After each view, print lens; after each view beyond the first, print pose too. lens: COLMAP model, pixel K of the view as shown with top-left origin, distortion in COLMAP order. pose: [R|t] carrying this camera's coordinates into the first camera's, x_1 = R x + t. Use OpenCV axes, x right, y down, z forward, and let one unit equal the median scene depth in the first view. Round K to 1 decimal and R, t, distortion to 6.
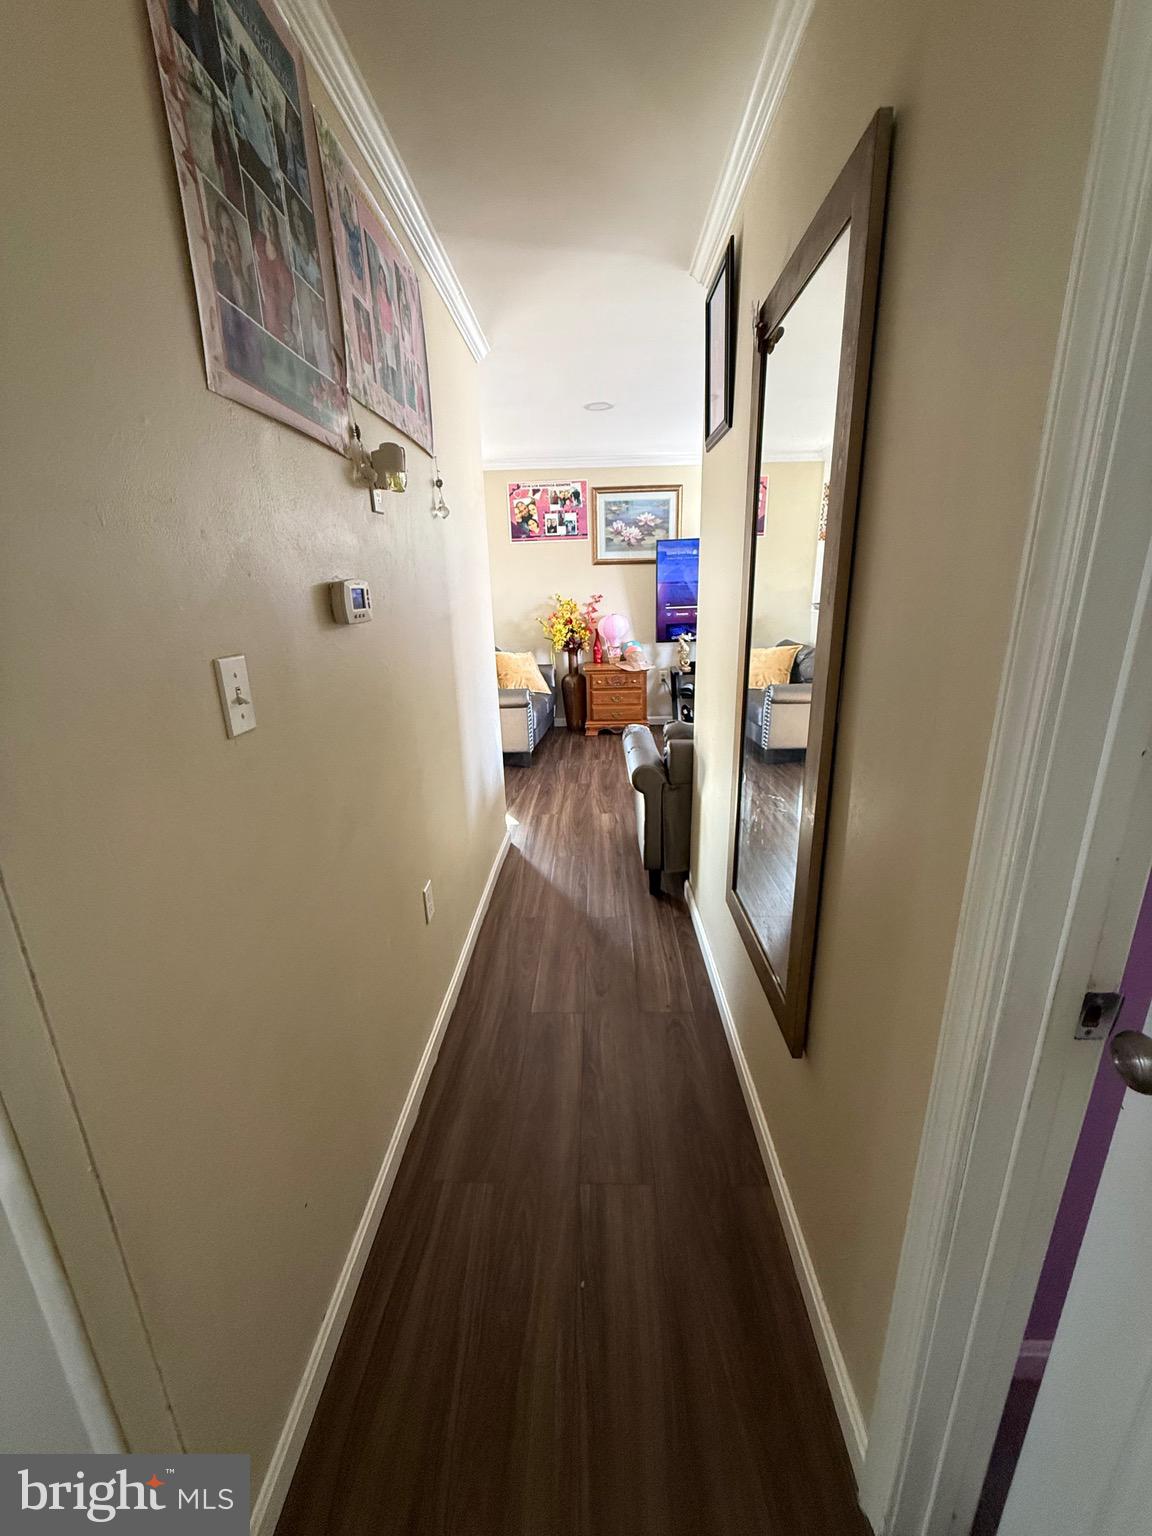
lens RADIAL K [[612.4, 0, 576.6], [0, 612.4, 766.6], [0, 0, 1]] dist [0.001142, -0.000317]
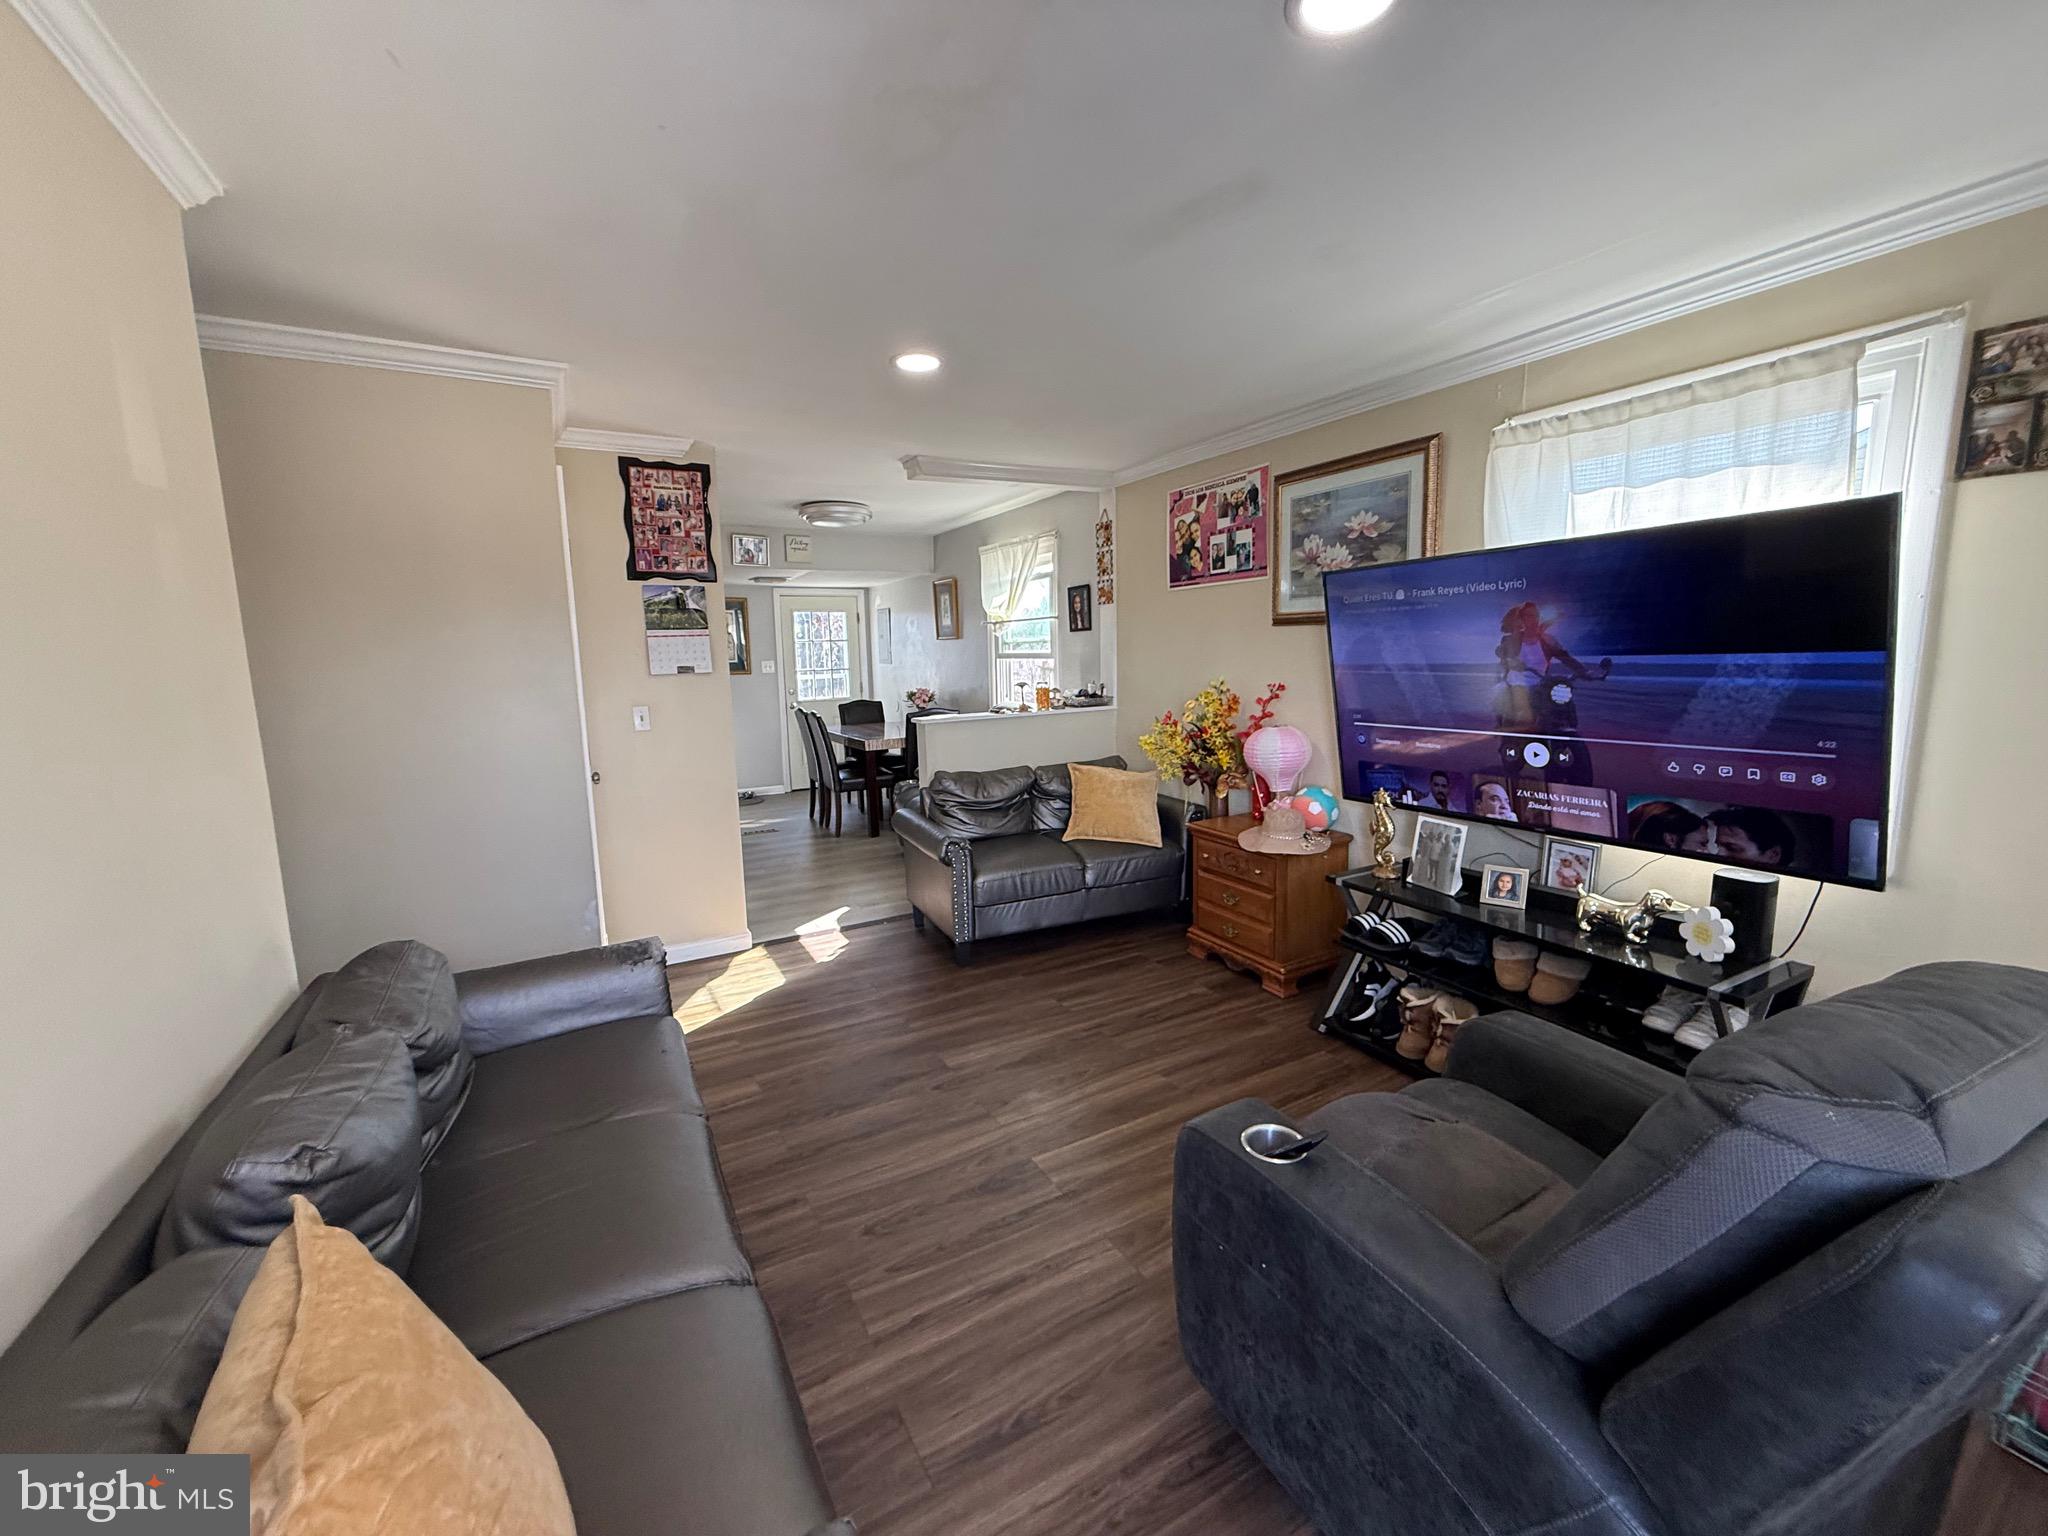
lens RADIAL K [[816.5, 0, 1027.9], [0, 816.5, 767.7], [0, 0, 1]] dist [0.001142, -0.000317]
pose [[0.517945, 0.138147, -0.844185, 0.512129], [-0.238690, 0.971016, 0.012455, -0.182708], [0.821438, 0.195048, 0.535907, 0.518098]]
